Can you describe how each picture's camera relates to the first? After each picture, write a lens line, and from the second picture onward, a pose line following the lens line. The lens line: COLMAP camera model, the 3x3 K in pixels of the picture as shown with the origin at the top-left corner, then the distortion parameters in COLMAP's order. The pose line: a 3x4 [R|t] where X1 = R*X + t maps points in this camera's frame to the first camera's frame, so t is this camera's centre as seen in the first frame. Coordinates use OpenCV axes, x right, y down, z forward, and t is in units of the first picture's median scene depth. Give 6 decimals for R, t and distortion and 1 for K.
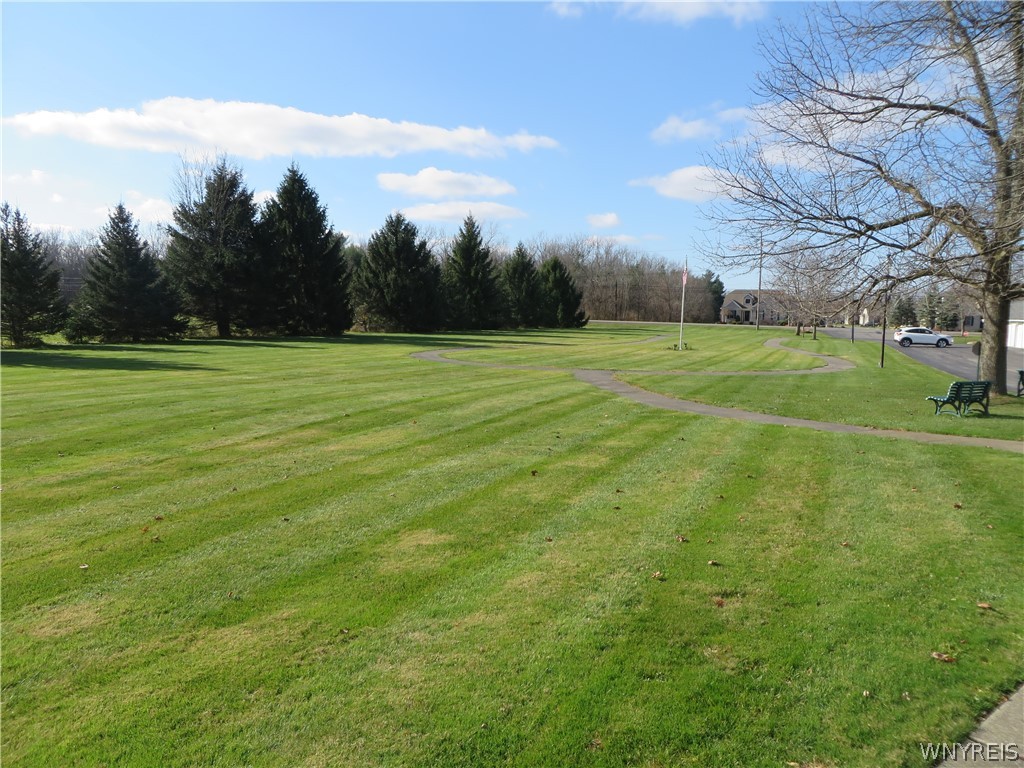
lens RADIAL K [[765.7, 0, 512.9], [0, 765.7, 380.5], [0, 0, 1]] dist [-0.026654, 0.010234]
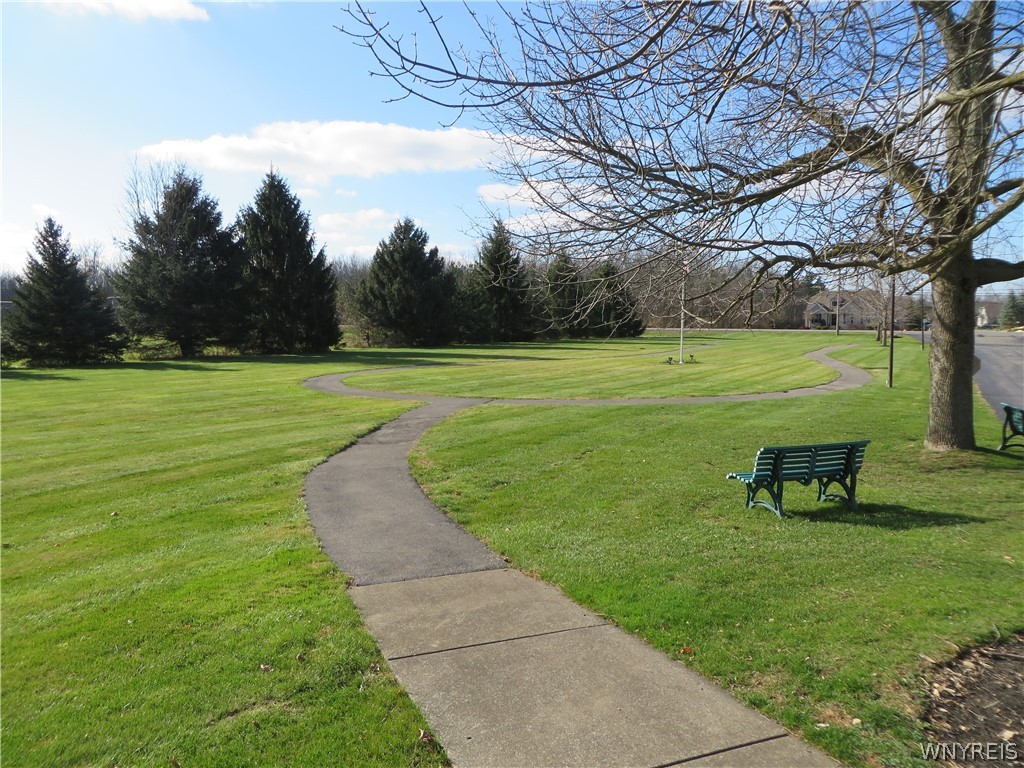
lens RADIAL K [[765.7, 0, 511.1], [0, 765.7, 388.4], [0, 0, 1]] dist [-0.026654, 0.010234]
pose [[0.989694, -0.009221, -0.142904, 0.120472], [0.009012, 0.999957, -0.002108, -0.010399], [0.142917, 0.000798, 0.989734, 0.109894]]
